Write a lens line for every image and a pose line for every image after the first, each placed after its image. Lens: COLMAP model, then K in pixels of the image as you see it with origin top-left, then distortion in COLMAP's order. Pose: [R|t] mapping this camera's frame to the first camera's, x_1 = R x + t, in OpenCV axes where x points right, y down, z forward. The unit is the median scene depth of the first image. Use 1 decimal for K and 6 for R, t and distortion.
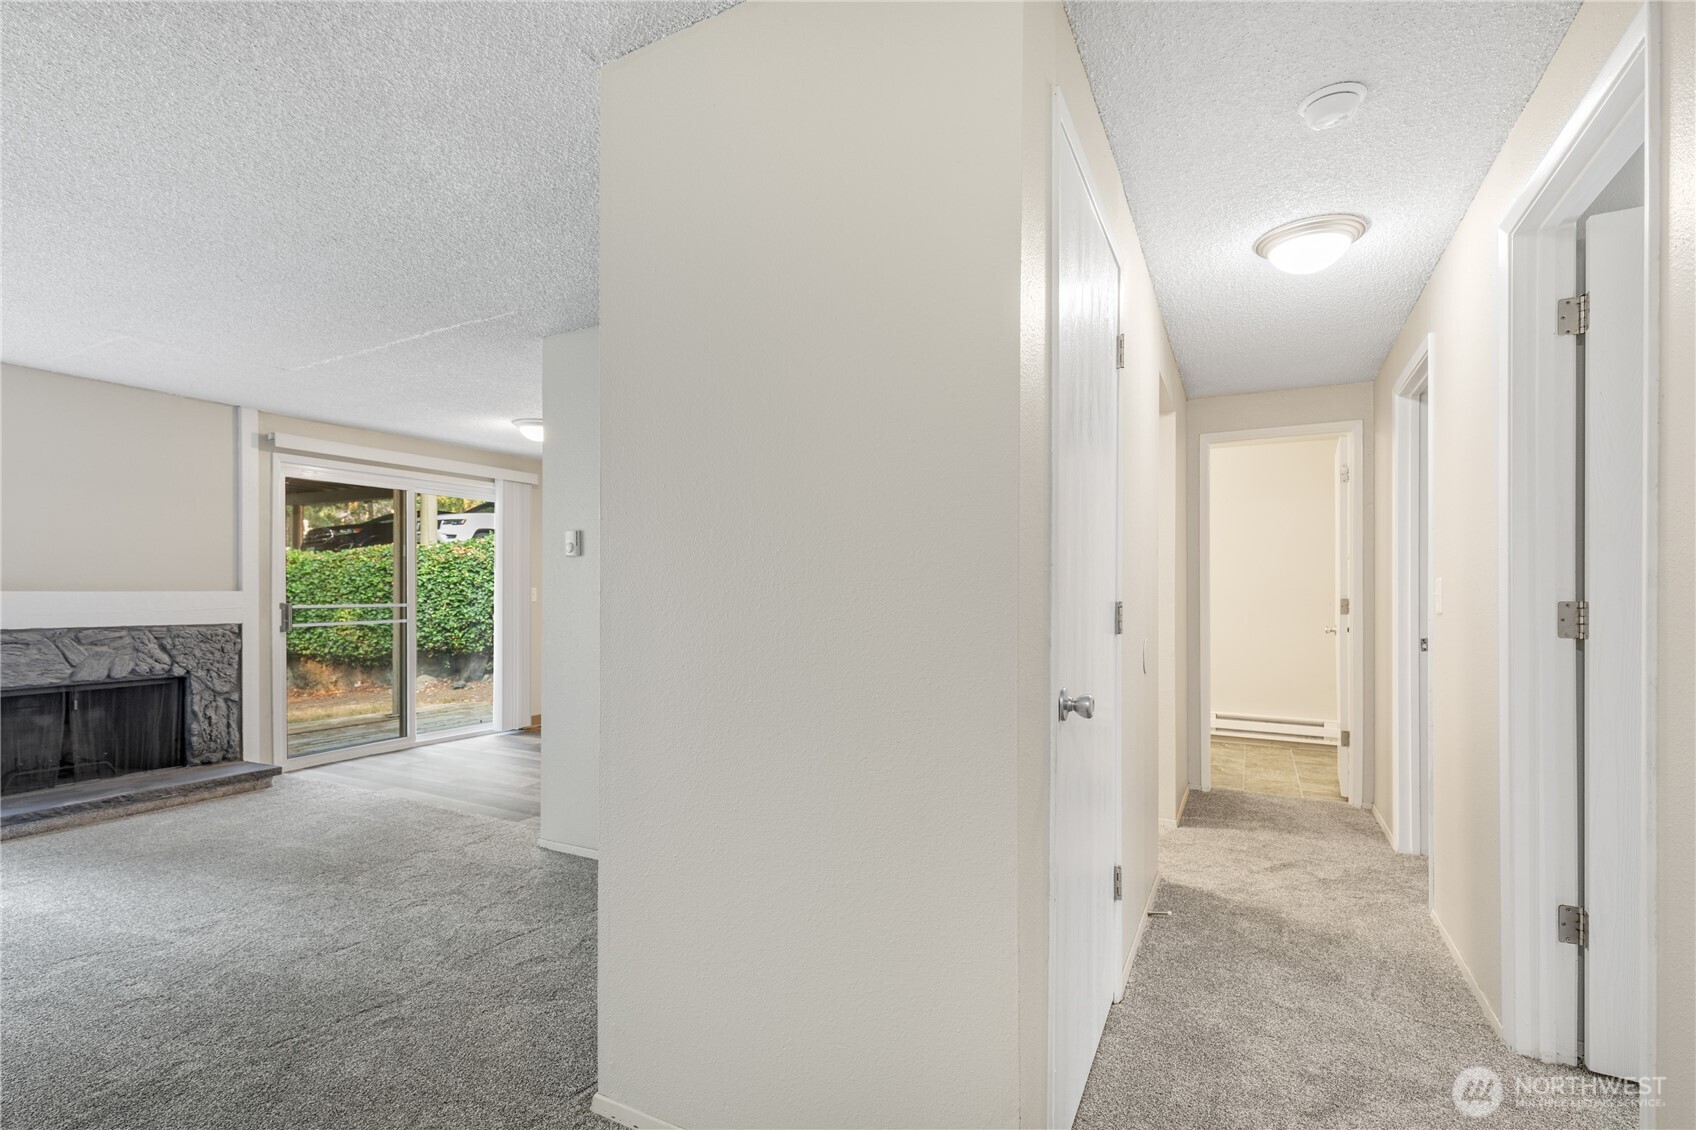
lens RADIAL K [[768.8, 0, 845.5], [0, 768.8, 590.1], [0, 0, 1]] dist [0.001865, -0.000267]
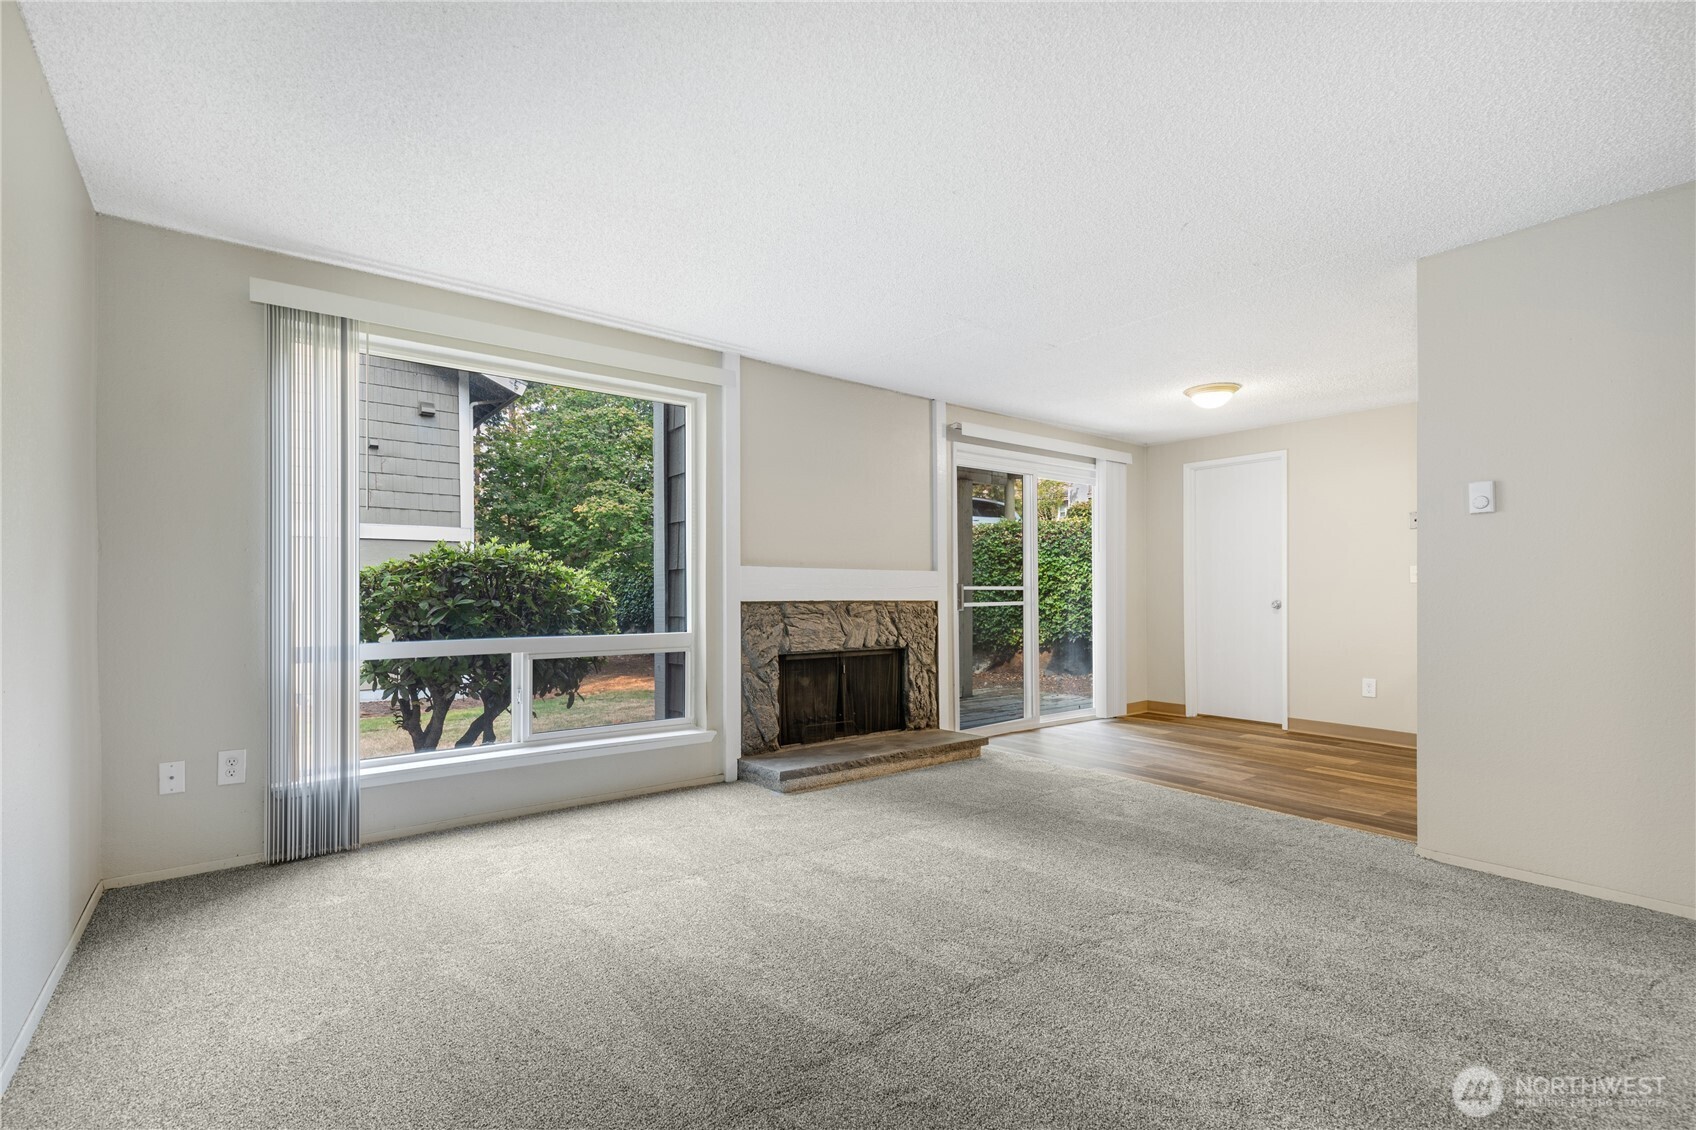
lens RADIAL K [[761.9, 0, 848.0], [0, 761.9, 588.2], [0, 0, 1]] dist [0.010976, -0.000273]
pose [[0.912114, -0.002041, -0.409931, -0.476516], [0.000038, 0.999988, -0.004894, 0.031448], [0.409936, 0.004448, 0.912103, -0.024901]]
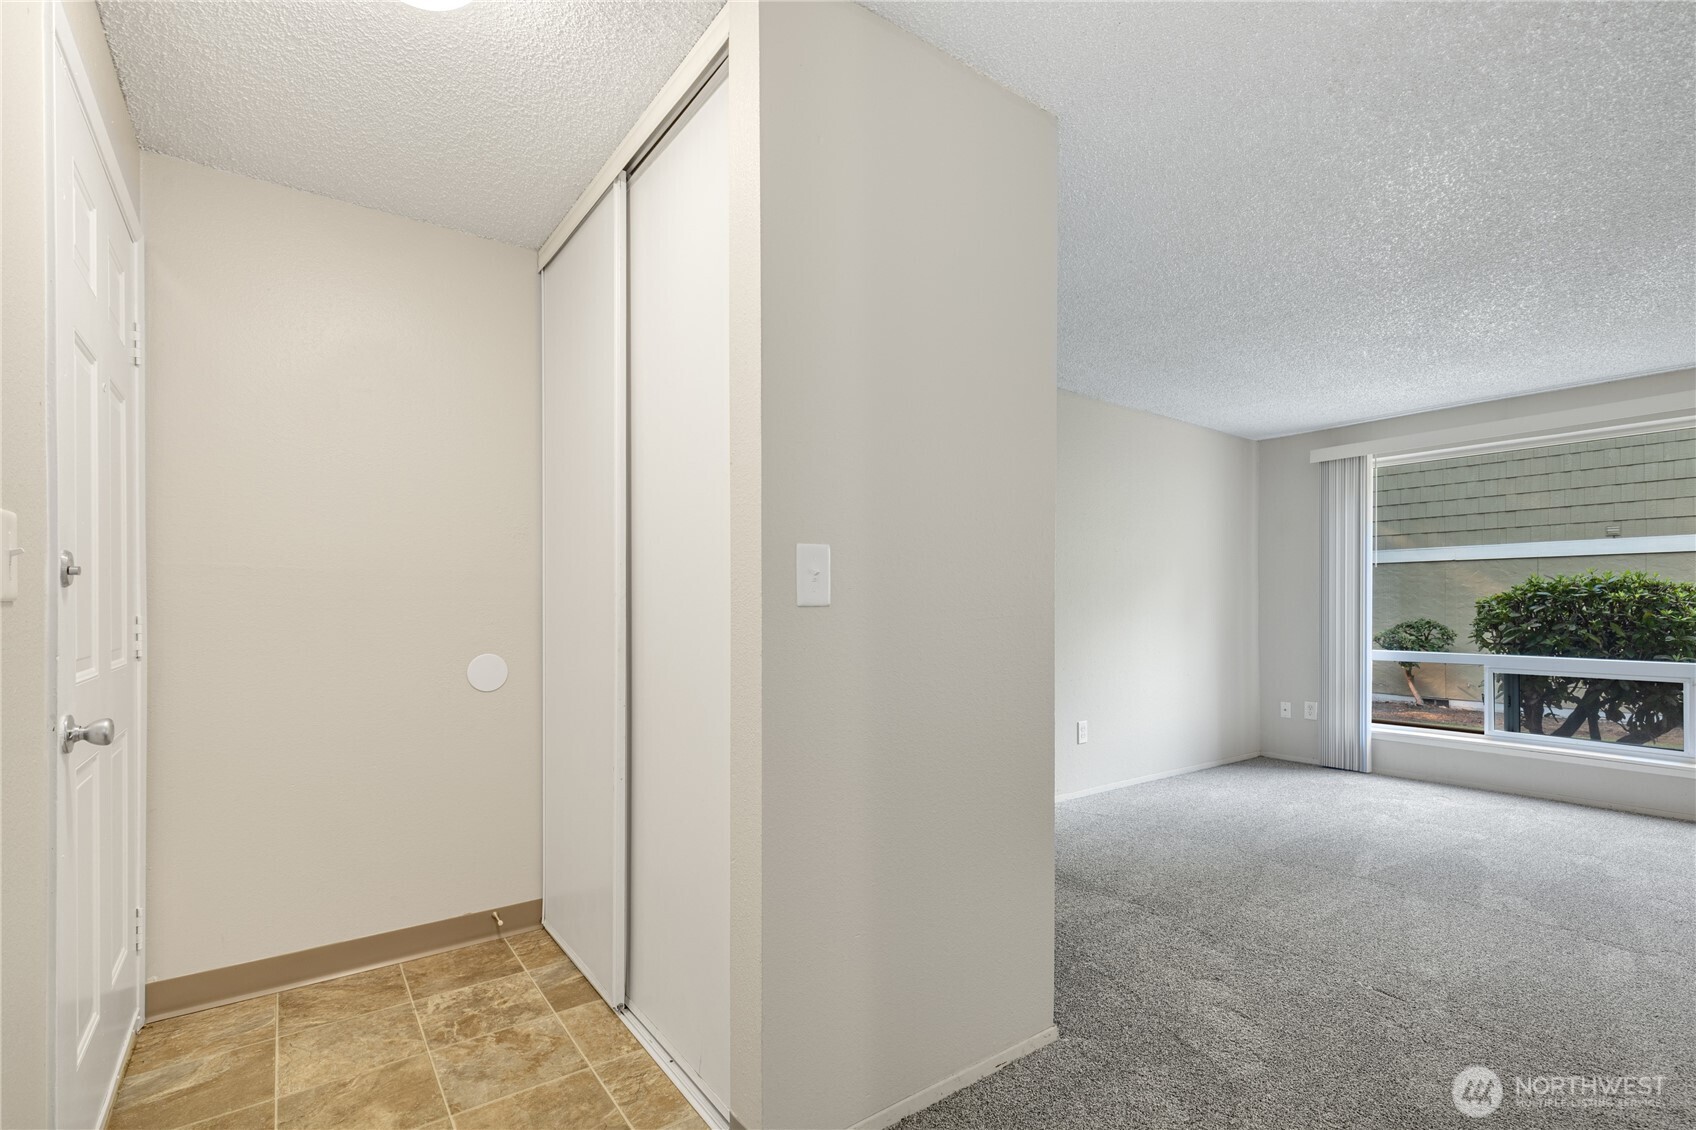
lens RADIAL K [[780.2, 0, 846.8], [0, 780.2, 603.1], [0, 0, 1]] dist [0.006522, -0.000019]
pose [[-0.432647, -0.002172, -0.901561, 0.185474], [-0.000254, 0.999997, -0.002288, 0.013417], [0.901563, -0.000761, -0.432646, 0.216539]]
